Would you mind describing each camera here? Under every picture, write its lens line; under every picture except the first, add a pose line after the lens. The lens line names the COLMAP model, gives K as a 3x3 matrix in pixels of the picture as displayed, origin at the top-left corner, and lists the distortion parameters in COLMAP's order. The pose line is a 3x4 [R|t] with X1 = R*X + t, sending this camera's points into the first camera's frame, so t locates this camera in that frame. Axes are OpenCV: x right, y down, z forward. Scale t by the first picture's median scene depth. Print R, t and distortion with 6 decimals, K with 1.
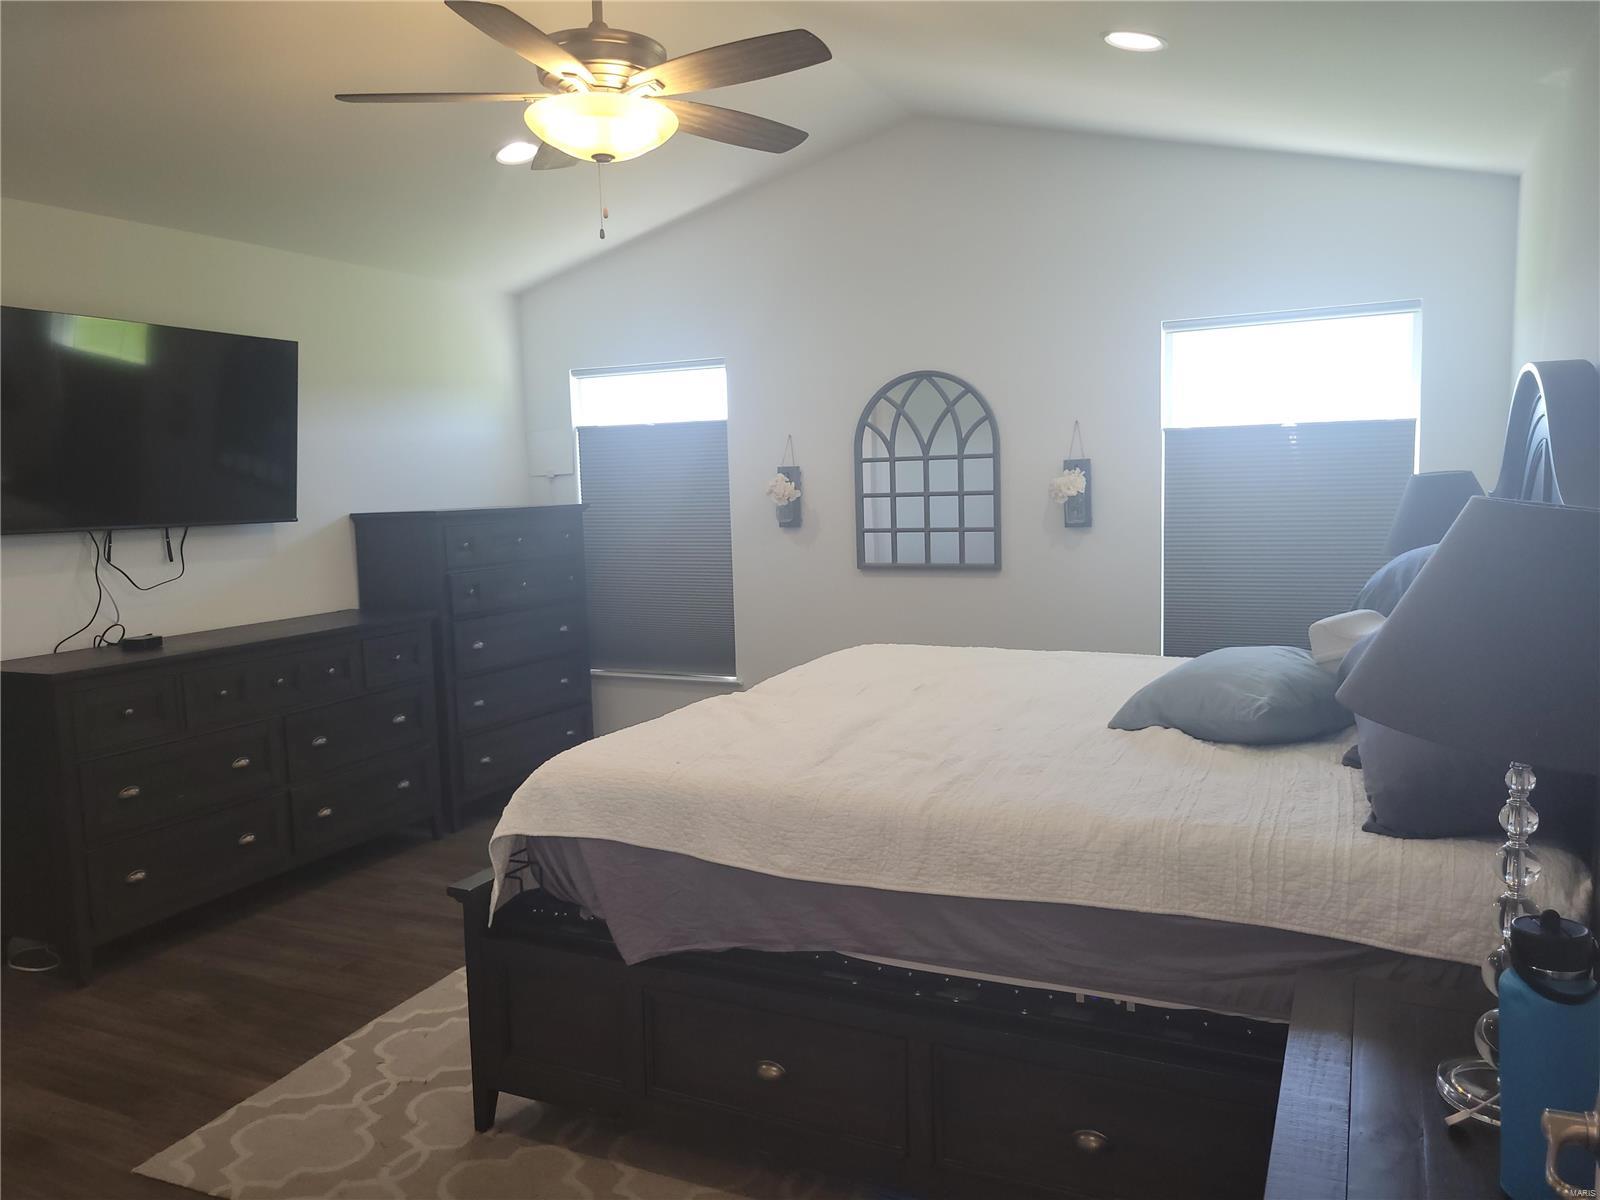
lens RADIAL K [[1221.0, 0, 802.5], [0, 1221.0, 601.0], [0, 0, 1]] dist [0.050863, -0.003634]
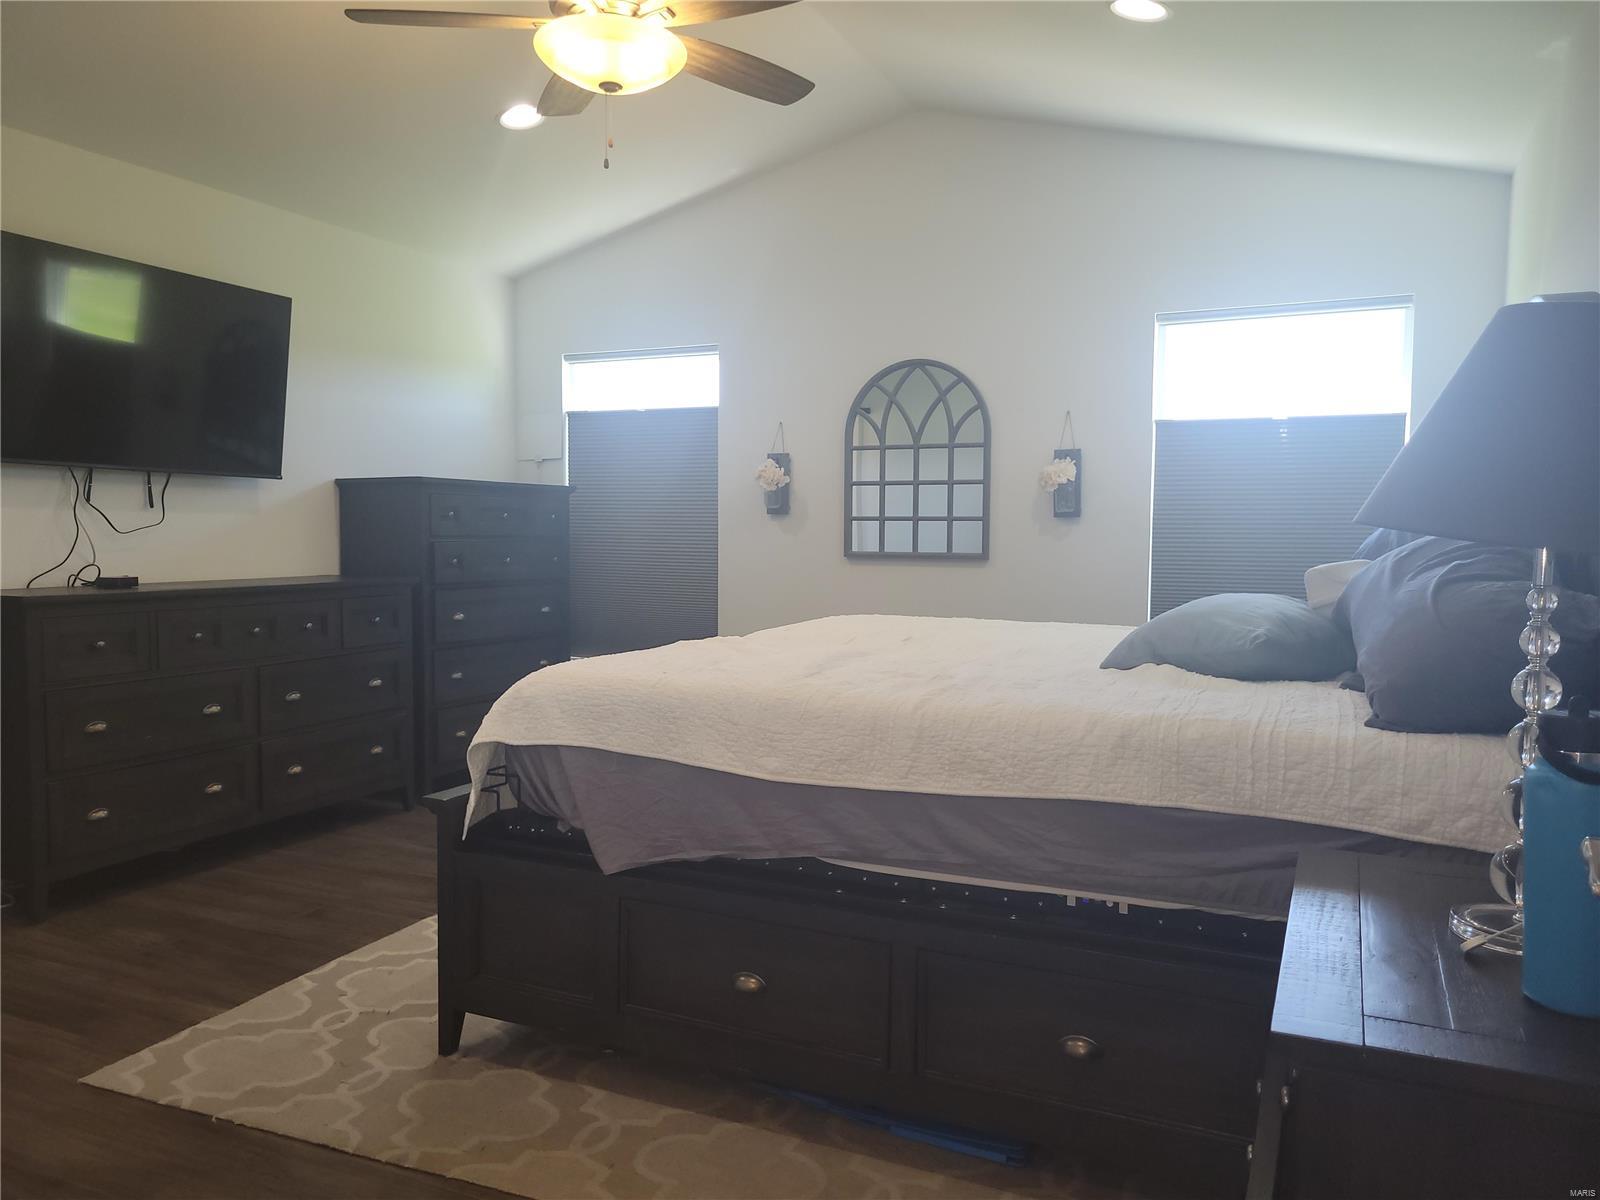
lens RADIAL K [[1219.5, 0, 795.2], [0, 1219.5, 601.3], [0, 0, 1]] dist [0.051104, -0.000811]
pose [[0.999315, 0.035146, 0.011565, -0.009340], [-0.034601, 0.998416, -0.044355, 0.102456], [-0.013106, 0.043924, 0.998949, 0.016888]]
